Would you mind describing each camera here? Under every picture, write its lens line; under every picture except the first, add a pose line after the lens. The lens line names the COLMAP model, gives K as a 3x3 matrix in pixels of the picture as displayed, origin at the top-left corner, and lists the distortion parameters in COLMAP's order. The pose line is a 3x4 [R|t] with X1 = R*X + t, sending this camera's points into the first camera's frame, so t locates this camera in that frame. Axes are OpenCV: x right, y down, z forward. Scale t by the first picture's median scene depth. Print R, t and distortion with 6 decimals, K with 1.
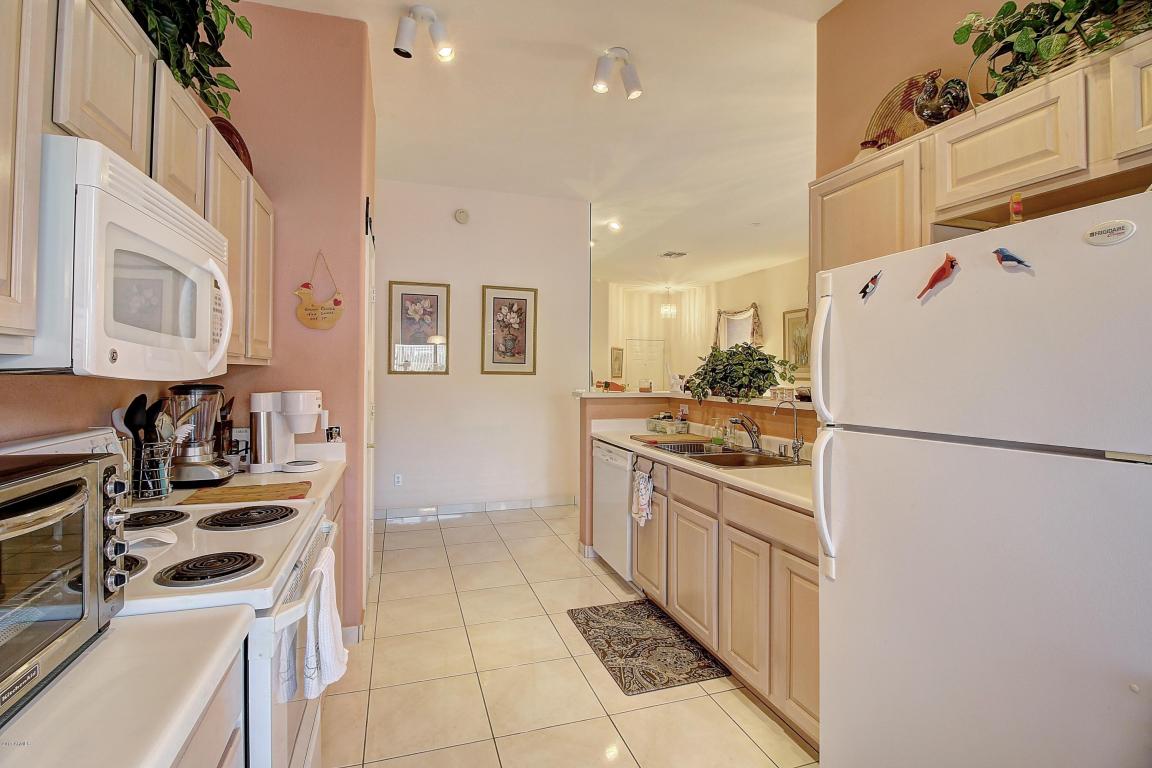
lens RADIAL K [[531.4, 0, 568.6], [0, 531.4, 375.5], [0, 0, 1]] dist [-0.007520, -0.007629]
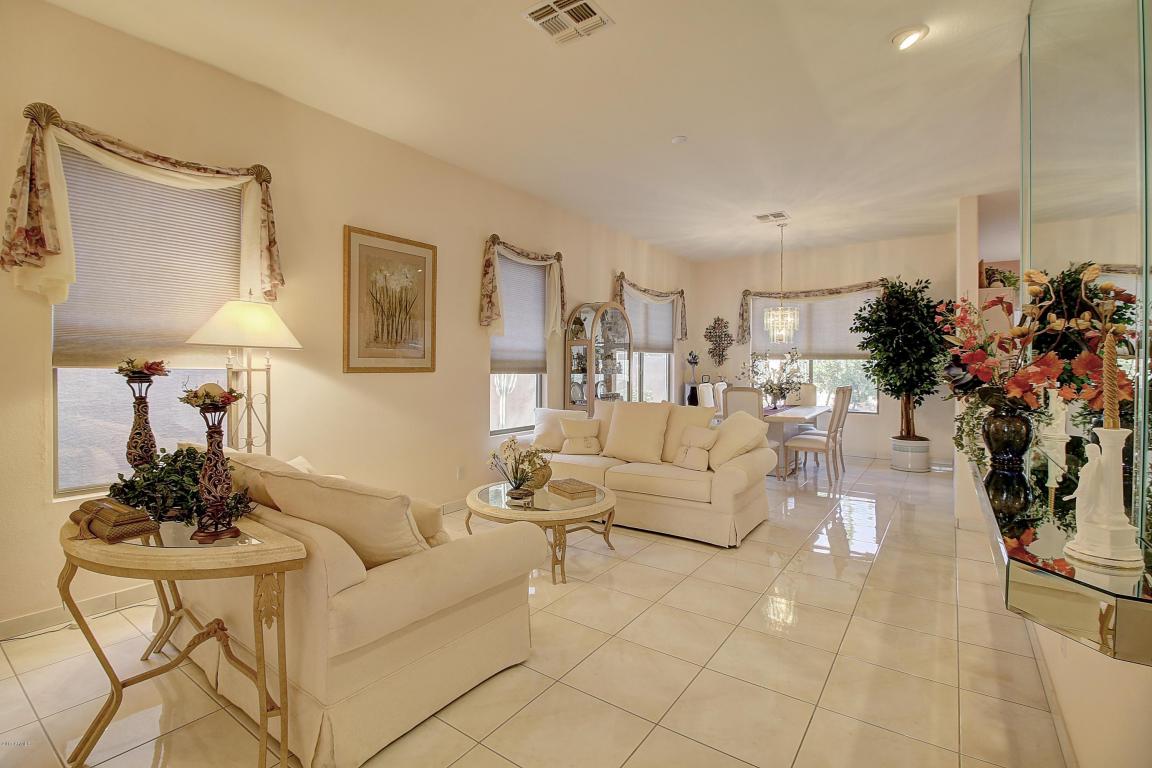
lens RADIAL K [[531.4, 0, 565.9], [0, 531.4, 368.6], [0, 0, 1]] dist [-0.007520, -0.007629]
pose [[-0.594765, -0.011610, 0.803816, -0.174034], [-0.001767, 0.999912, 0.013135, -0.003010], [-0.803898, 0.006392, -0.594733, 2.370430]]
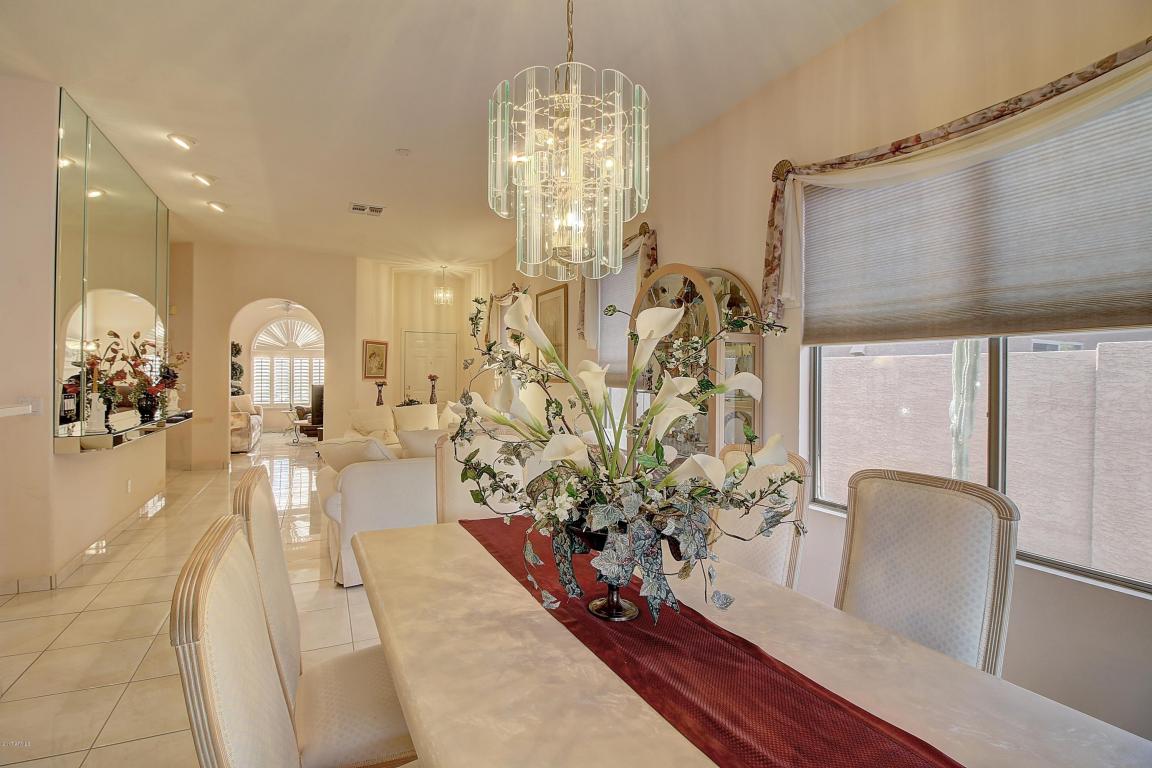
lens RADIAL K [[531.4, 0, 576.8], [0, 531.4, 379.6], [0, 0, 1]] dist [-0.007520, -0.007629]
pose [[0.989144, -0.001476, 0.146944, 0.732492], [0.000627, 0.999983, 0.005826, 0.003303], [-0.146950, -0.005670, 0.989128, 0.461811]]
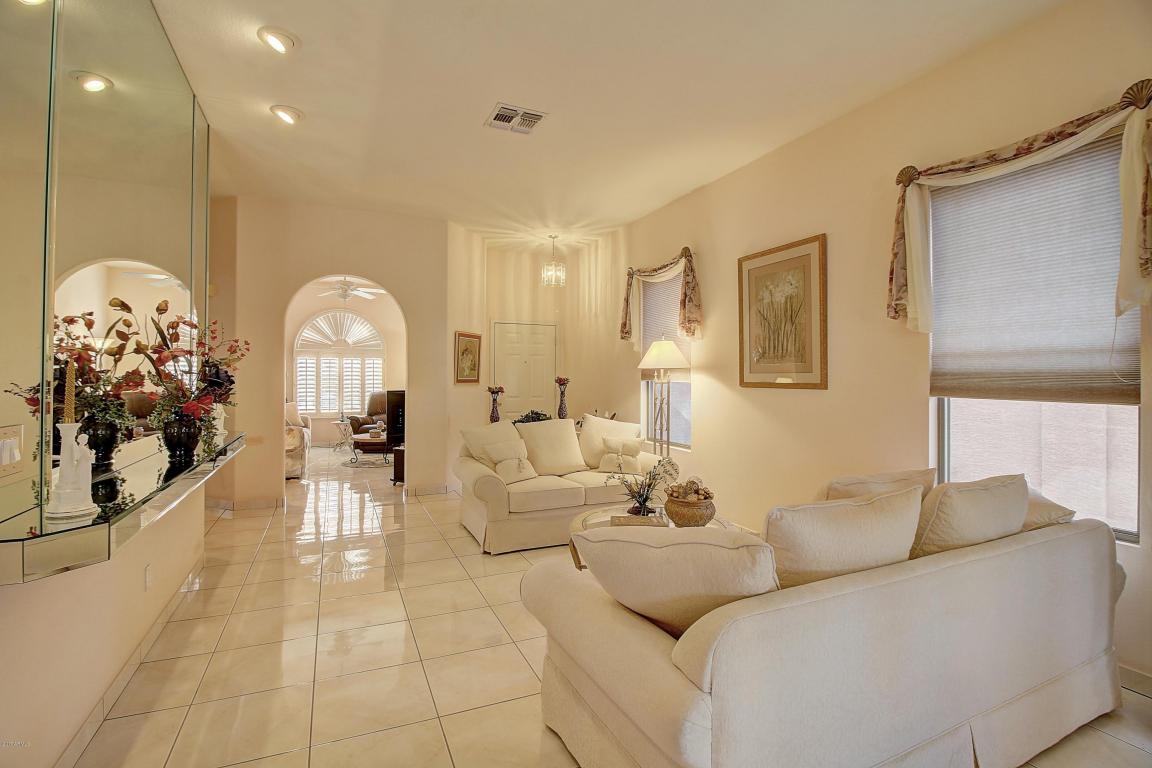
lens RADIAL K [[531.4, 0, 574.2], [0, 531.4, 378.9], [0, 0, 1]] dist [-0.007520, -0.007629]
pose [[0.992998, -0.003197, 0.118085, 0.376411], [0.003195, 0.999995, 0.000205, 0.000296], [-0.118085, 0.000174, 0.993003, 1.038932]]
